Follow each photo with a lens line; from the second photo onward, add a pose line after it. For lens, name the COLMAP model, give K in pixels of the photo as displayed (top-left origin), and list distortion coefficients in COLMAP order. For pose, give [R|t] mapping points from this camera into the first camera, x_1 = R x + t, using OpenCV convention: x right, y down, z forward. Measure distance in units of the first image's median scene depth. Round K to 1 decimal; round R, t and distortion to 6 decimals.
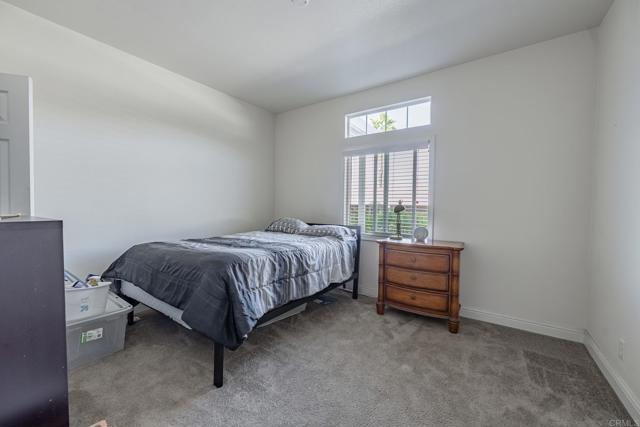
lens RADIAL K [[260.6, 0, 318.9], [0, 260.6, 216.4], [0, 0, 1]] dist [-0.000745, -0.000136]
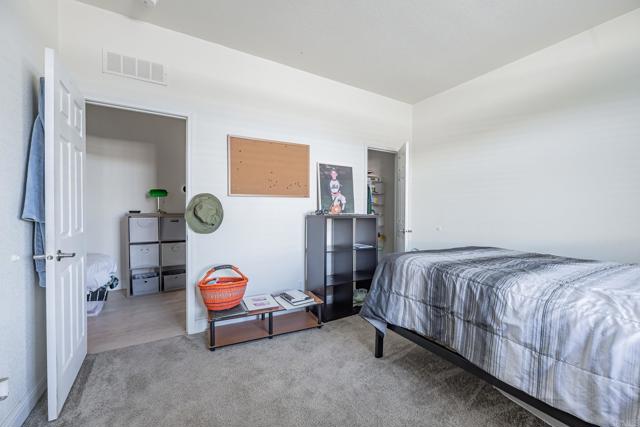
lens RADIAL K [[260.6, 0, 318.9], [0, 260.6, 216.4], [0, 0, 1]] dist [-0.000745, -0.000136]
pose [[-0.437173, 0.004547, -0.899366, 0.646452], [-0.038269, 0.998987, 0.023653, -0.022694], [0.898563, 0.044758, -0.436557, 0.965257]]
